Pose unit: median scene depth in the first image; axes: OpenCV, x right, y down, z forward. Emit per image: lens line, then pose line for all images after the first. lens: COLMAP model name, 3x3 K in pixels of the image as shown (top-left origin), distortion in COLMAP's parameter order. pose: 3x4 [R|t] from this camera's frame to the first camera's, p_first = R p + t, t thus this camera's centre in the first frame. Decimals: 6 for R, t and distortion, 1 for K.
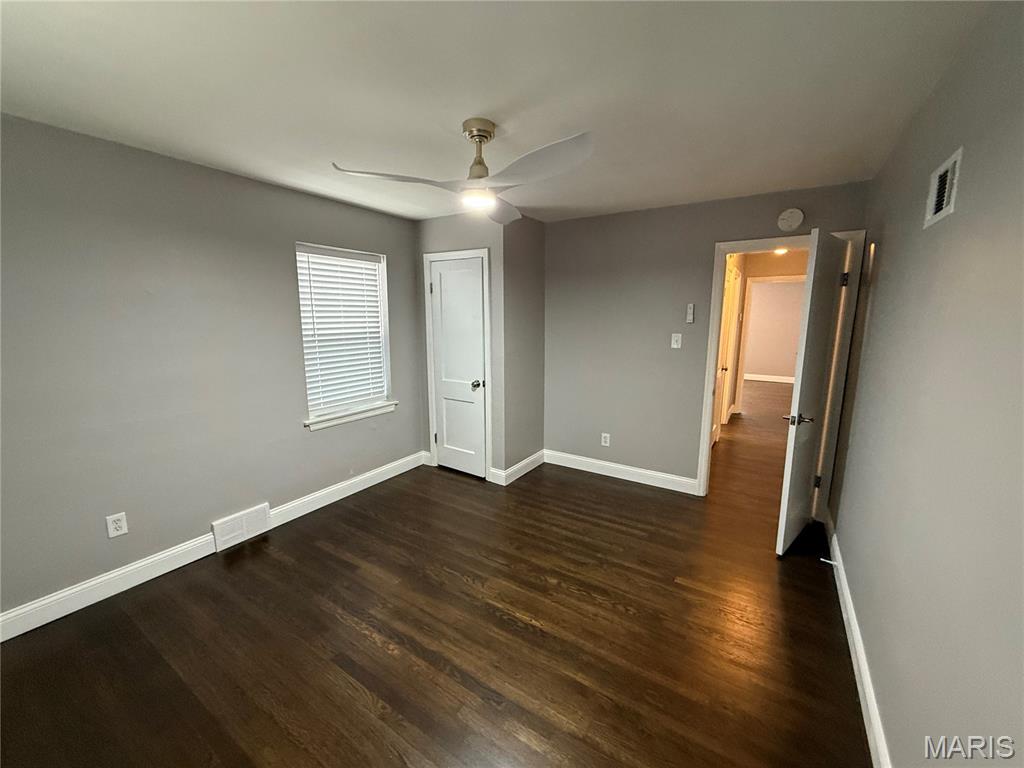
lens RADIAL K [[405.4, 0, 509.4], [0, 405.4, 383.4], [0, 0, 1]] dist [-0.003387, -0.000589]
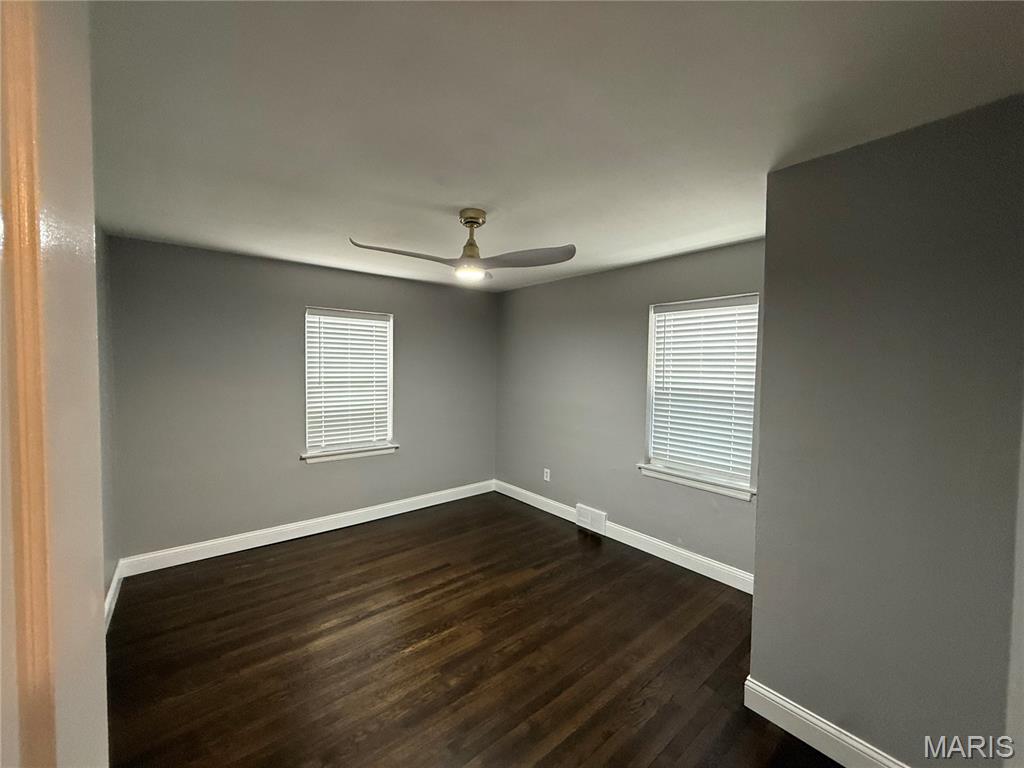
lens RADIAL K [[405.4, 0, 509.4], [0, 405.4, 383.4], [0, 0, 1]] dist [-0.003387, -0.000589]
pose [[-0.301479, 0.045864, -0.952369, 0.869371], [-0.170912, 0.980065, 0.101301, -0.232635], [0.938029, 0.193312, -0.287631, 1.264777]]
